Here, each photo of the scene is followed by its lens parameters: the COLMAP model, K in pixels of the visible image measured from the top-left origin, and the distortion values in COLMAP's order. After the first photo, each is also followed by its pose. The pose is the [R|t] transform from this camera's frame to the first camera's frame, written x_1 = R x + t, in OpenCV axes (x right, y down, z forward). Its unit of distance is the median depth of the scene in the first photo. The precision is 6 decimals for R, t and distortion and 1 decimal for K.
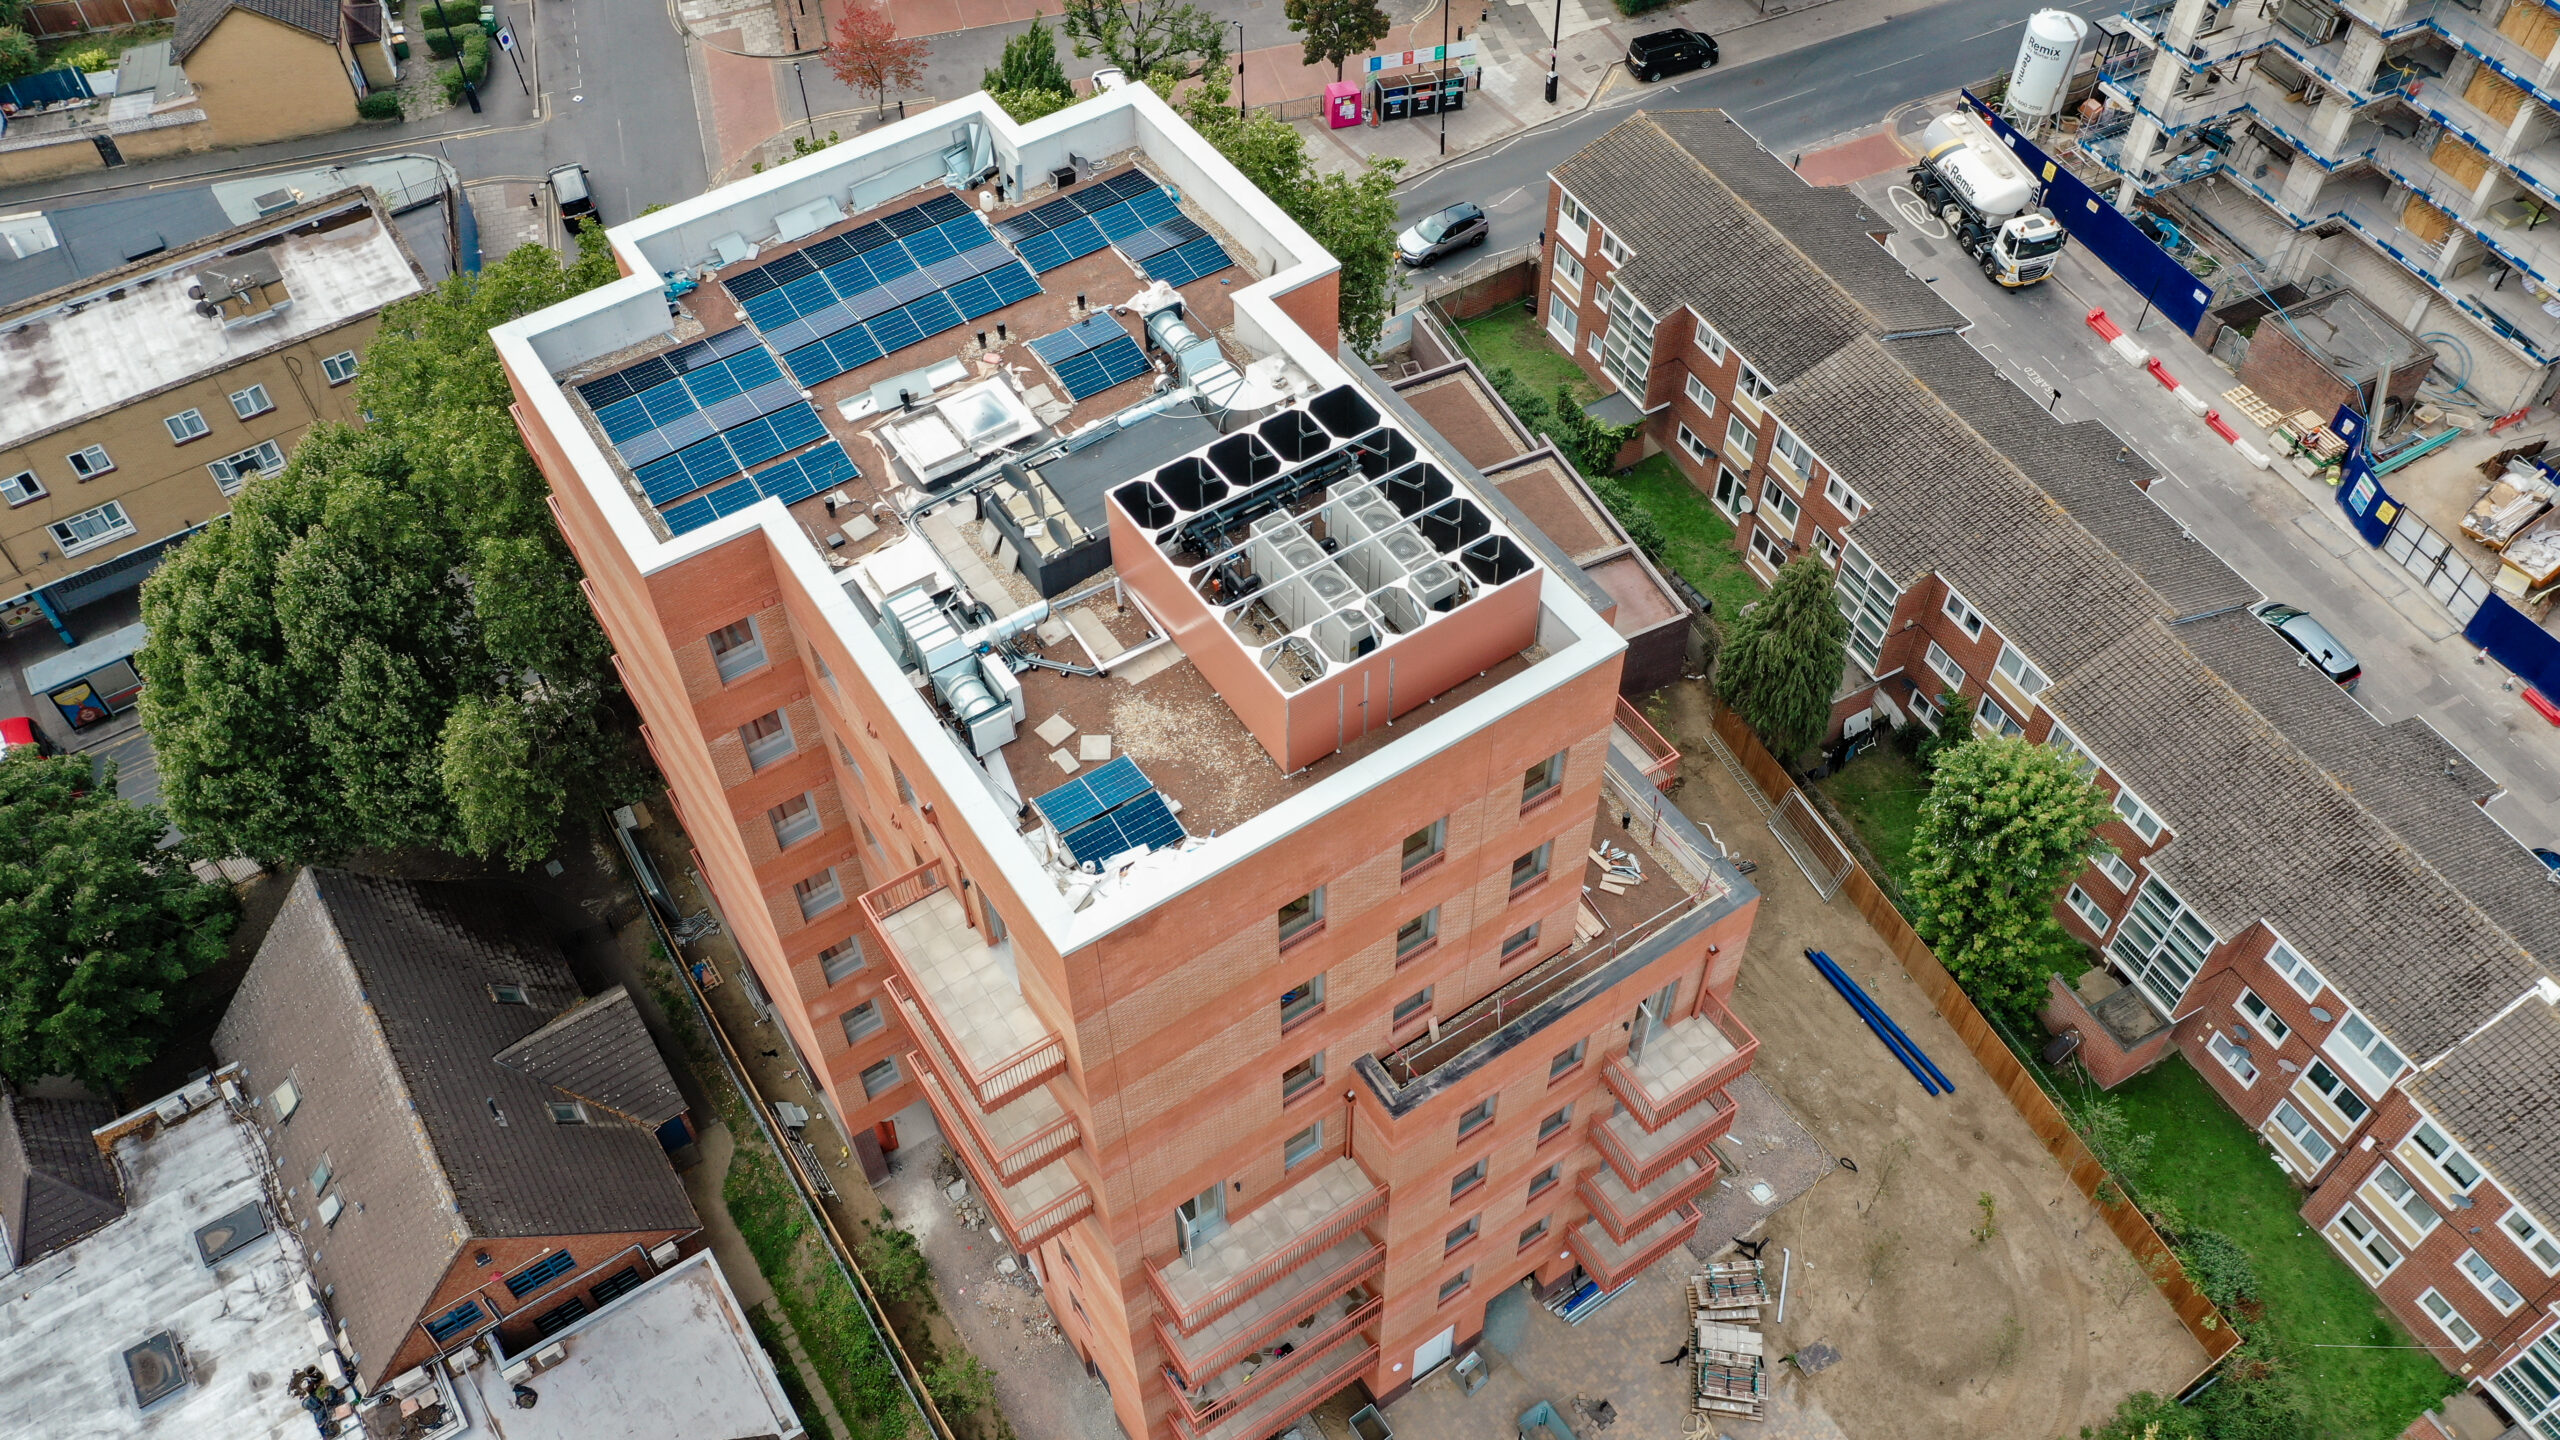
lens RADIAL K [[2019.2, 0, 1276.9], [0, 2019.2, 705.0], [0, 0, 1]] dist [0.005844, 0.005125]
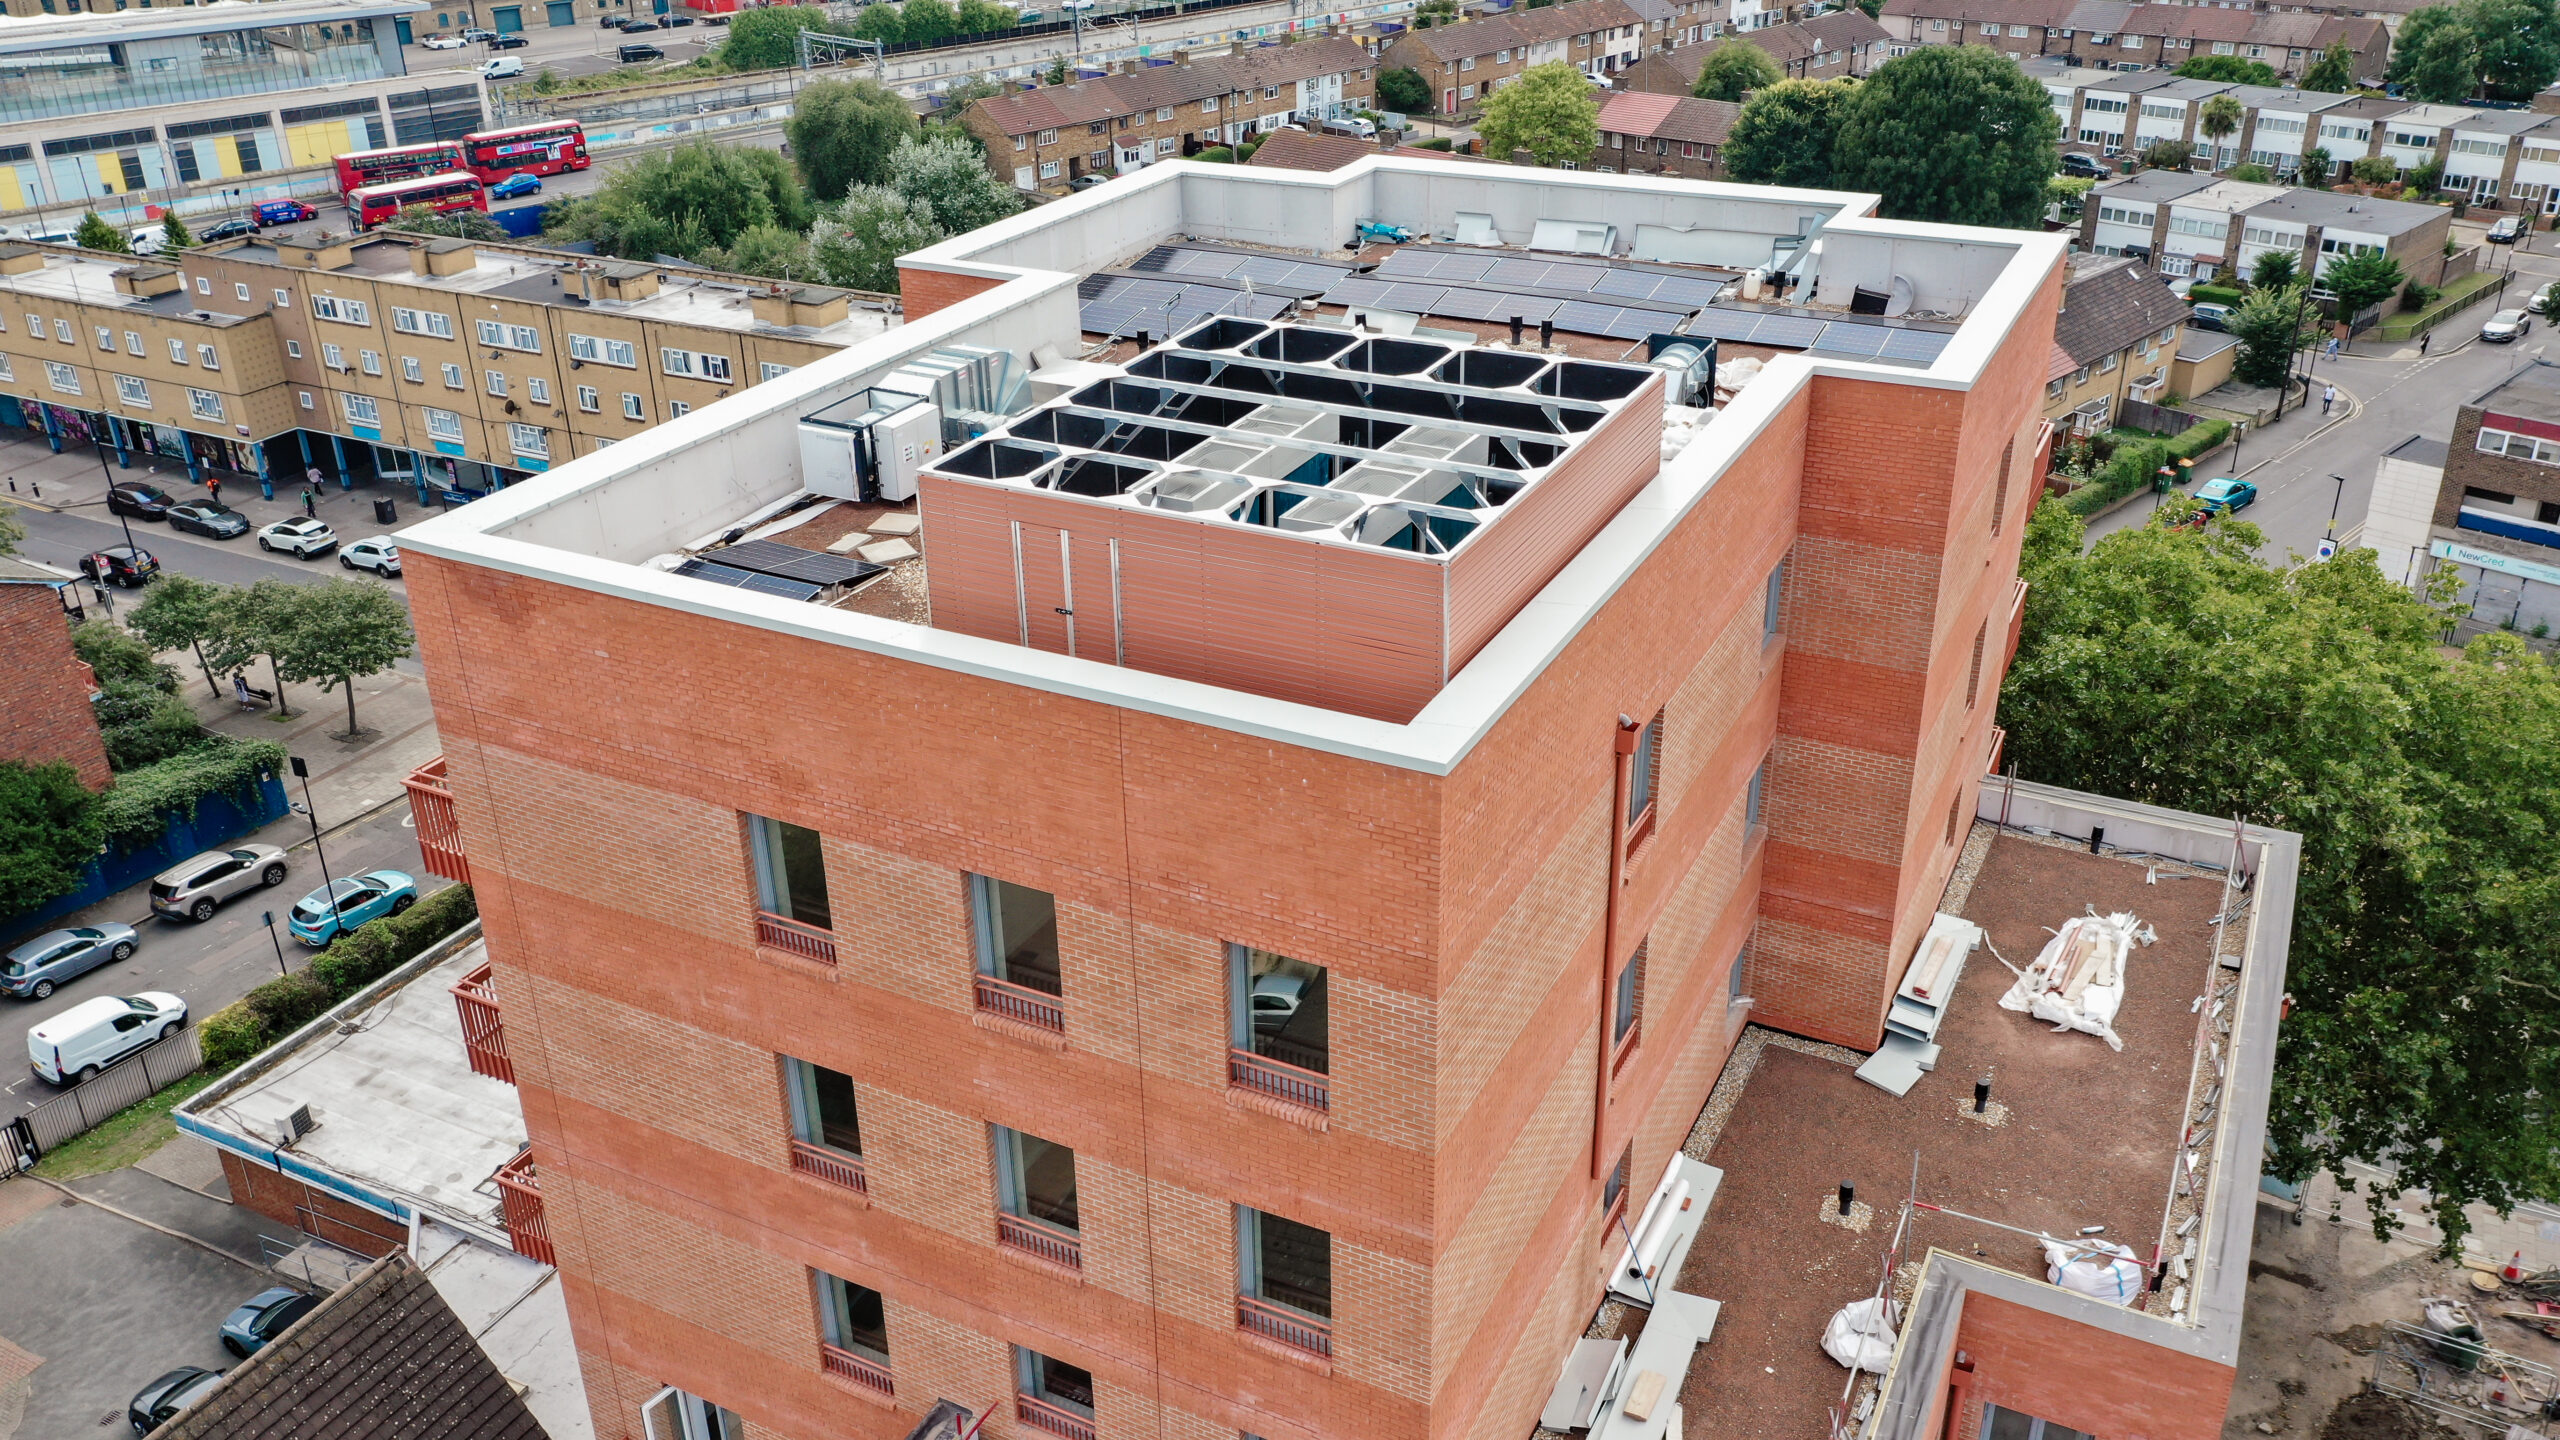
lens RADIAL K [[2019.2, 0, 1276.9], [0, 2019.2, 705.0], [0, 0, 1]] dist [0.005844, 0.005125]
pose [[0.490371, 0.383154, -0.782770, 0.480775], [-0.669265, 0.740863, -0.056623, 0.010817], [0.558230, 0.551647, 0.619729, 0.686988]]
